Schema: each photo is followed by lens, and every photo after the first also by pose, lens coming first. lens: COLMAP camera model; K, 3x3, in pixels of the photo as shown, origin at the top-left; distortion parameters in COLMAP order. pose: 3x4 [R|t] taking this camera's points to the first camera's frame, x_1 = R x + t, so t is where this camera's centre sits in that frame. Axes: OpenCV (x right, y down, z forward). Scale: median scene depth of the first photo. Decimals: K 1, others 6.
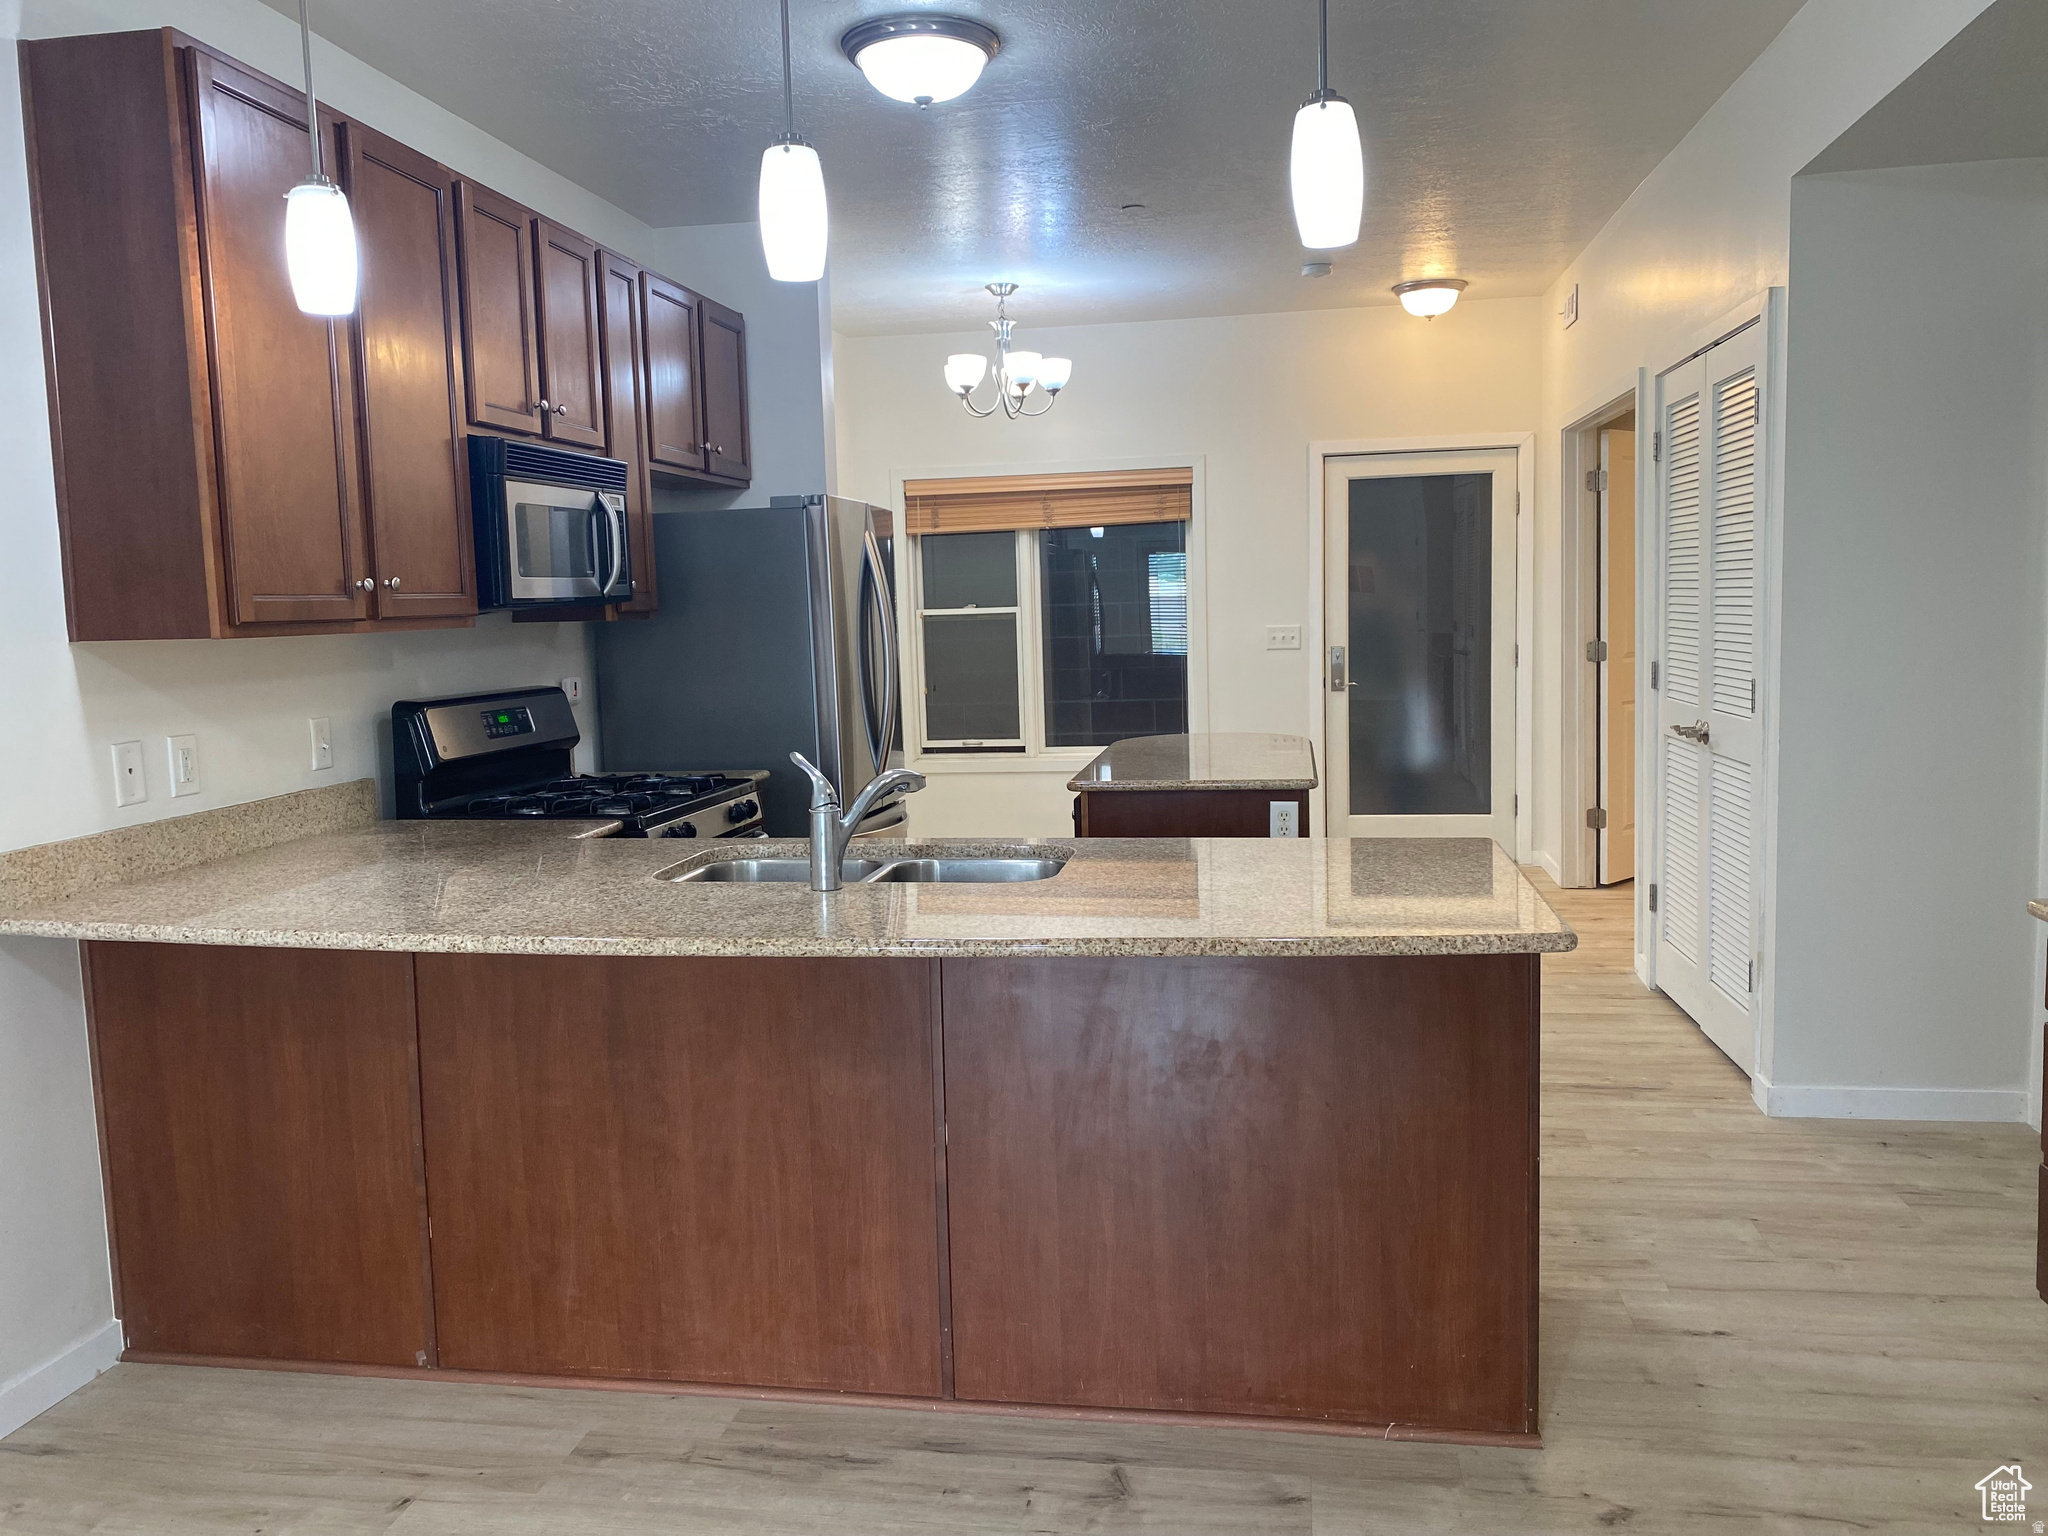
lens RADIAL K [[1589.3, 0, 1027.7], [0, 1589.3, 756.6], [0, 0, 1]] dist [0.068139, -0.091831]
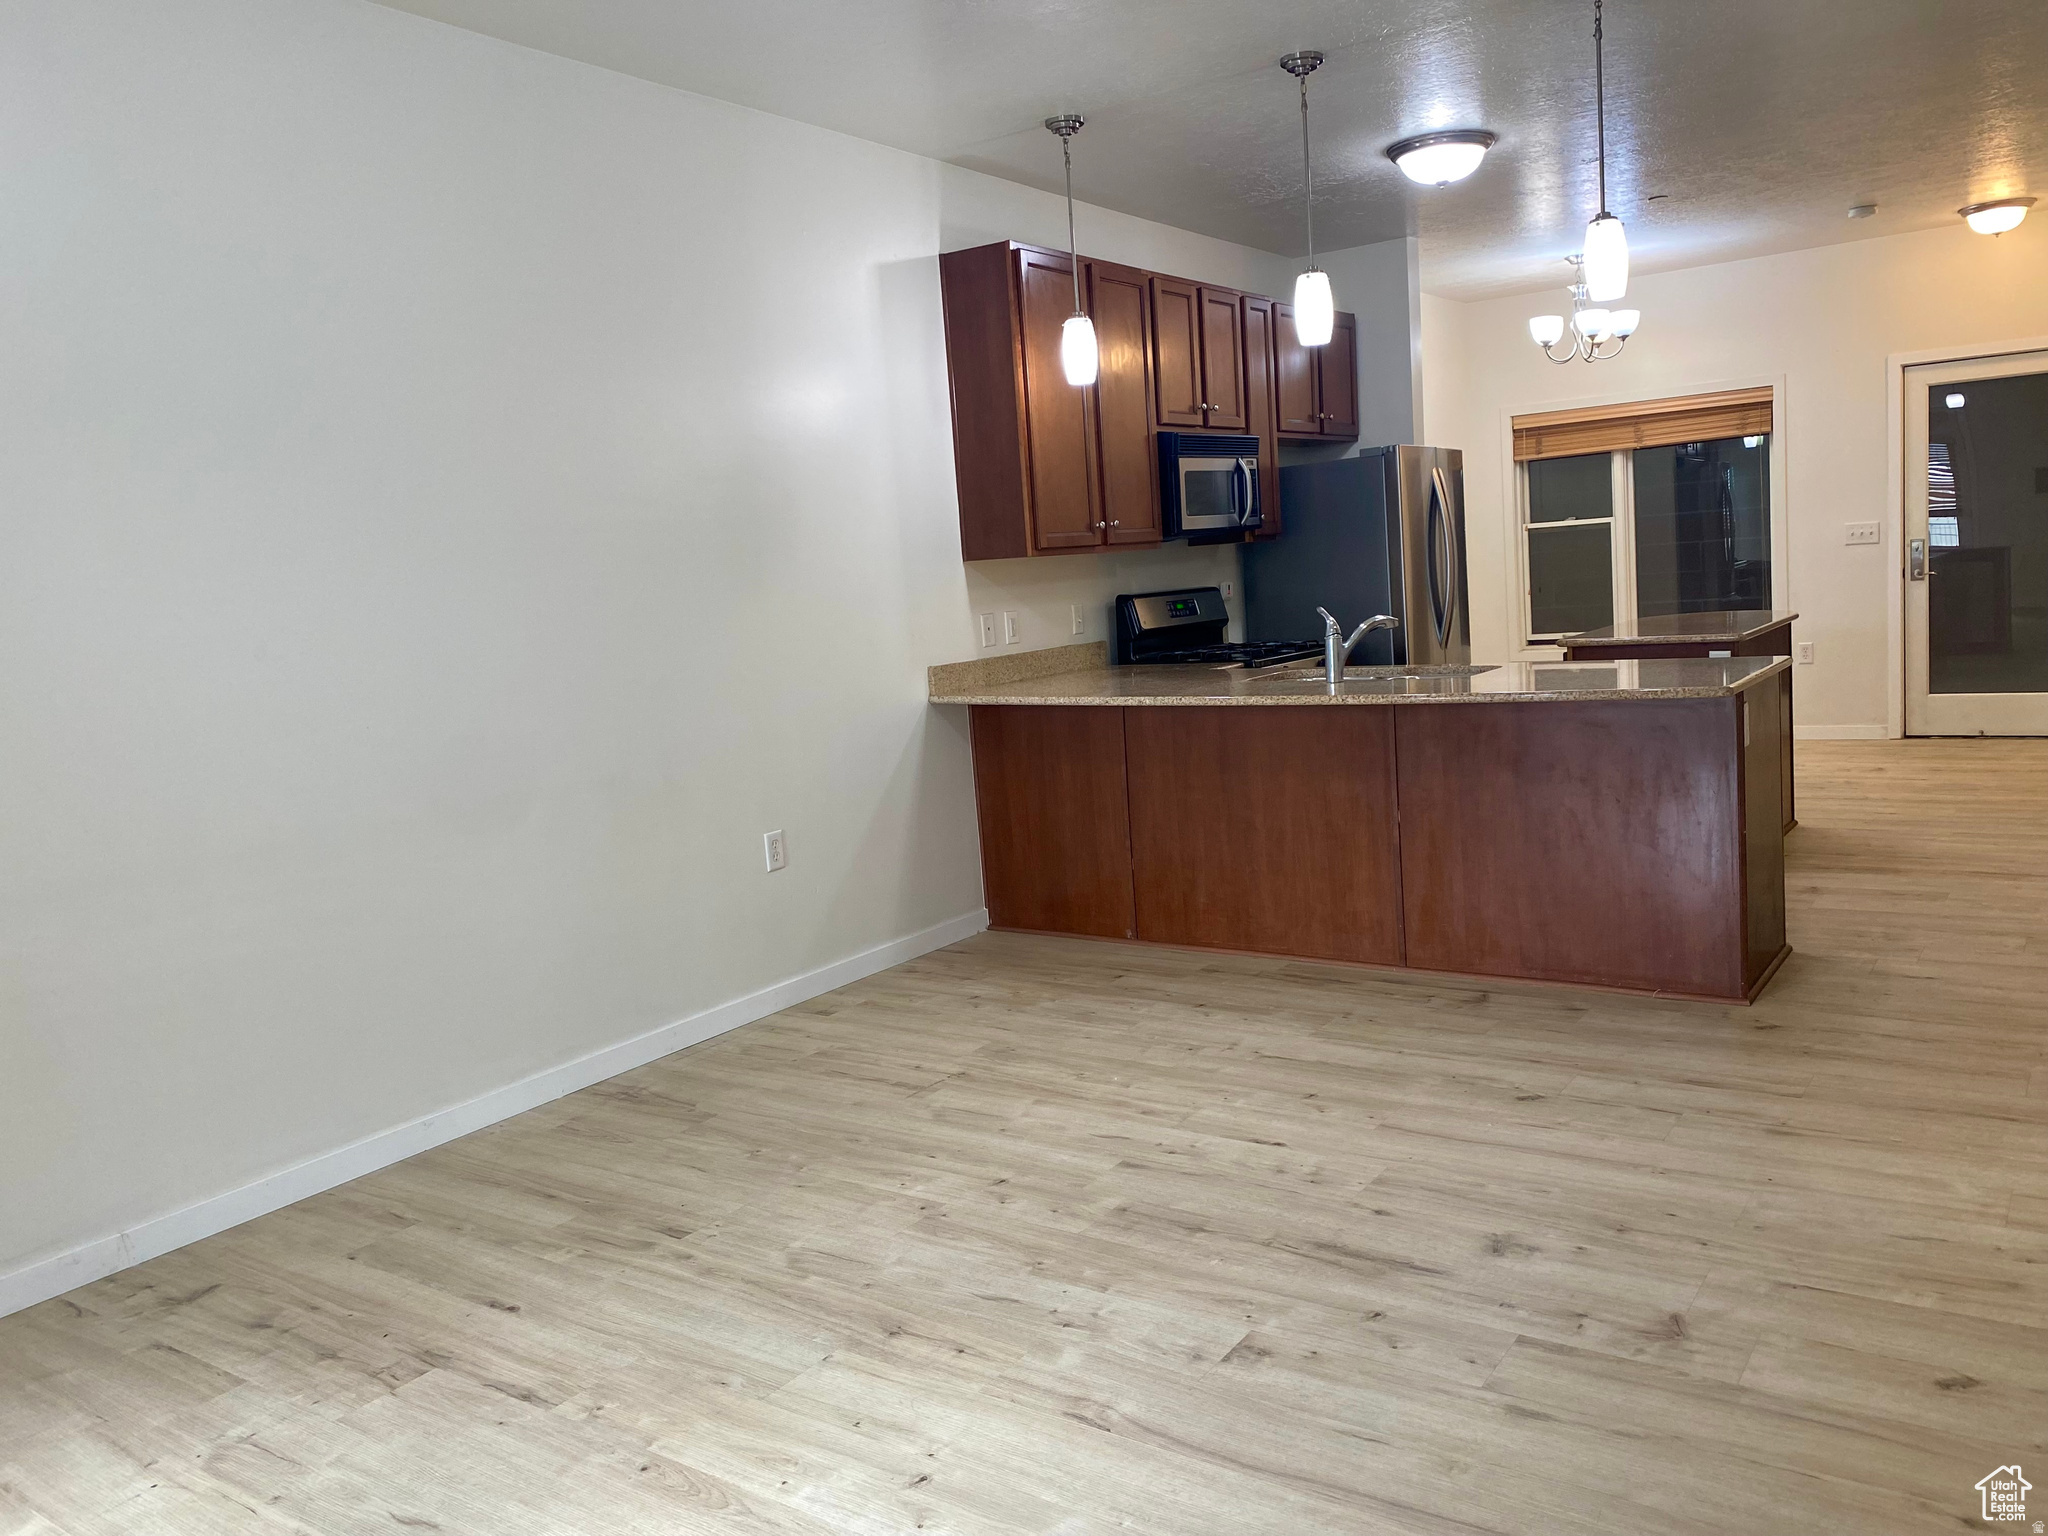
lens RADIAL K [[1589.3, 0, 1027.7], [0, 1589.3, 756.6], [0, 0, 1]] dist [0.068139, -0.091831]
pose [[0.905519, 0.015023, -0.424040, 0.232140], [0.003816, 0.999044, 0.043544, 0.062526], [0.424289, -0.041048, 0.904596, -0.559871]]
